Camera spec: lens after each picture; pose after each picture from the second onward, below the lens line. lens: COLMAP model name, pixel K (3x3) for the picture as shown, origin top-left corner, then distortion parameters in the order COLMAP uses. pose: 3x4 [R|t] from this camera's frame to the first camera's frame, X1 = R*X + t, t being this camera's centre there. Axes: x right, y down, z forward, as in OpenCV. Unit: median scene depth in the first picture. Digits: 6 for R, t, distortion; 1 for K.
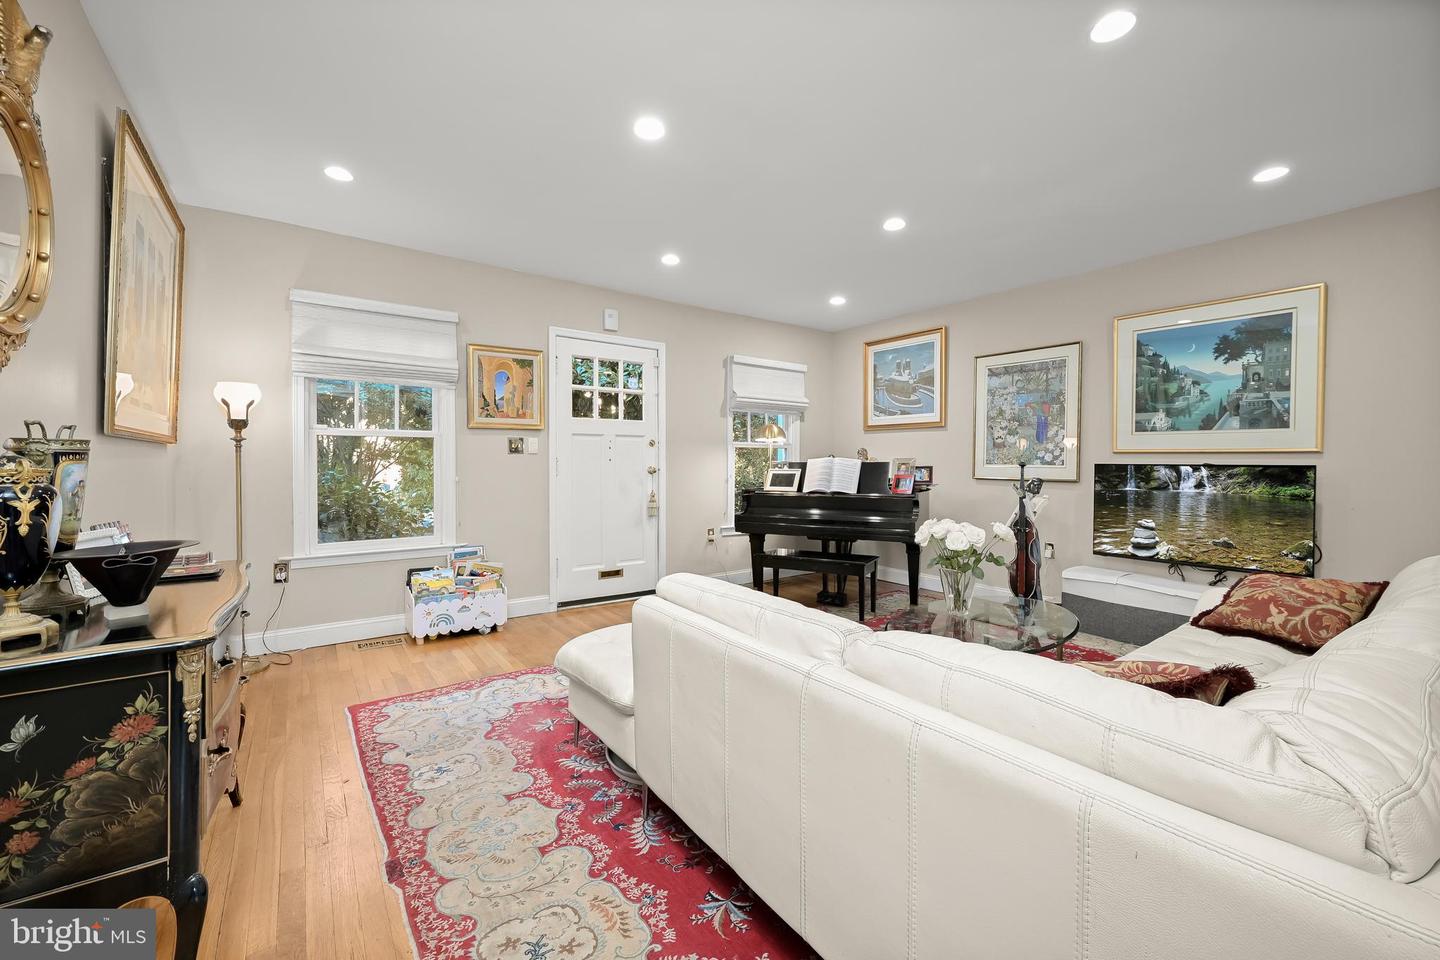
lens RADIAL K [[590.4, 0, 727.9], [0, 590.4, 472.7], [0, 0, 1]] dist [-0.011456, -0.000197]
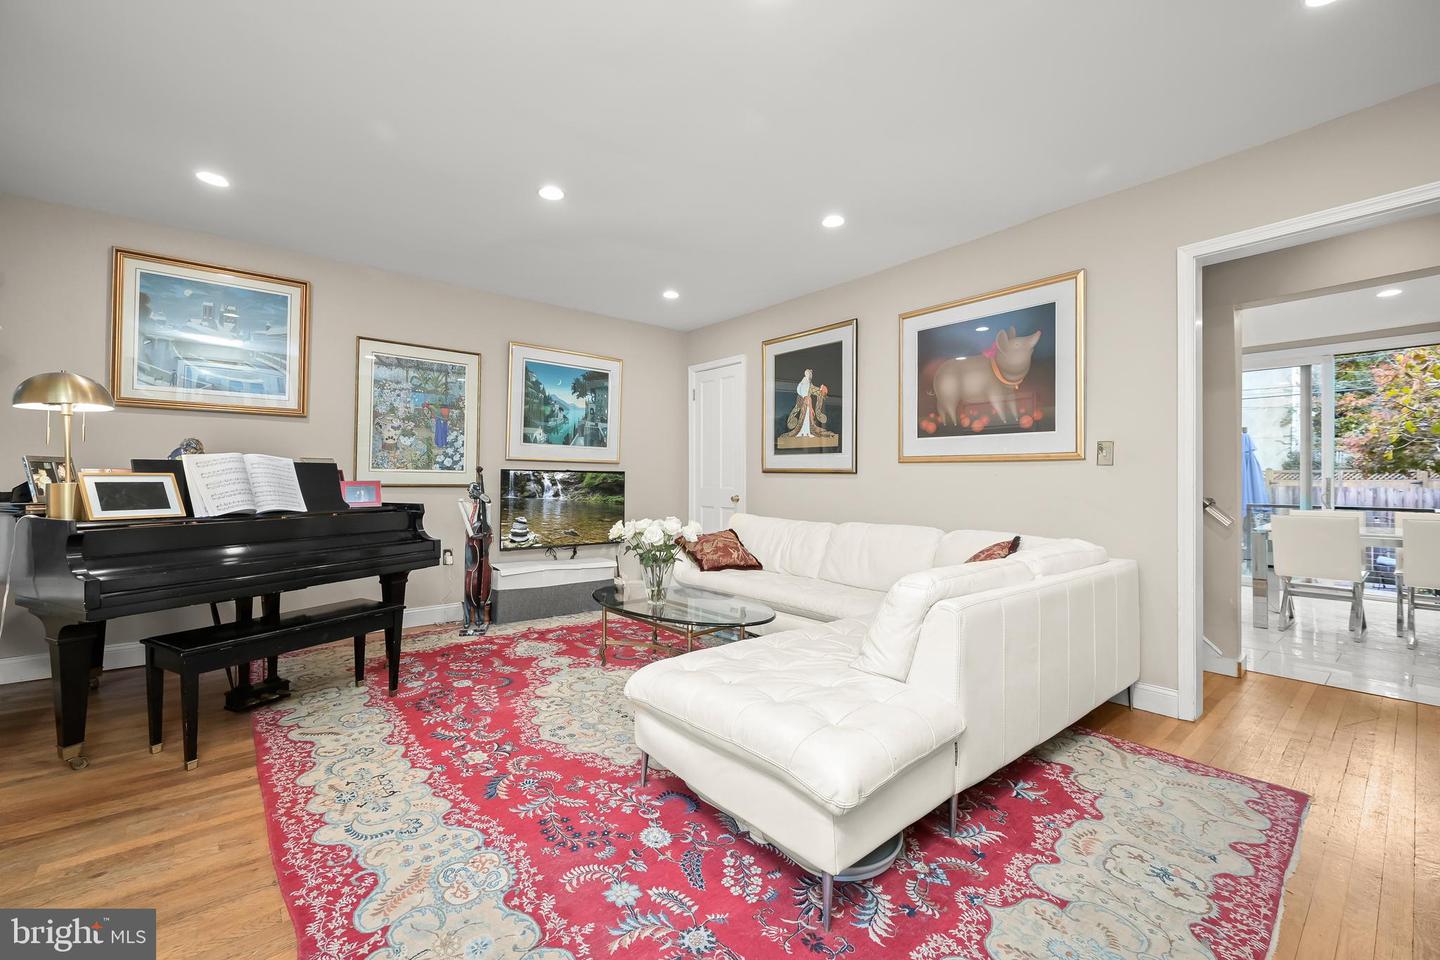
lens RADIAL K [[574.1, 0, 725.6], [0, 574.1, 472.5], [0, 0, 1]] dist [0.000647, -0.000447]
pose [[-0.060979, 0.005302, 0.998125, -0.508438], [0.011231, 0.999926, -0.004625, 0.000768], [-0.998076, 0.010928, -0.061034, 0.689226]]
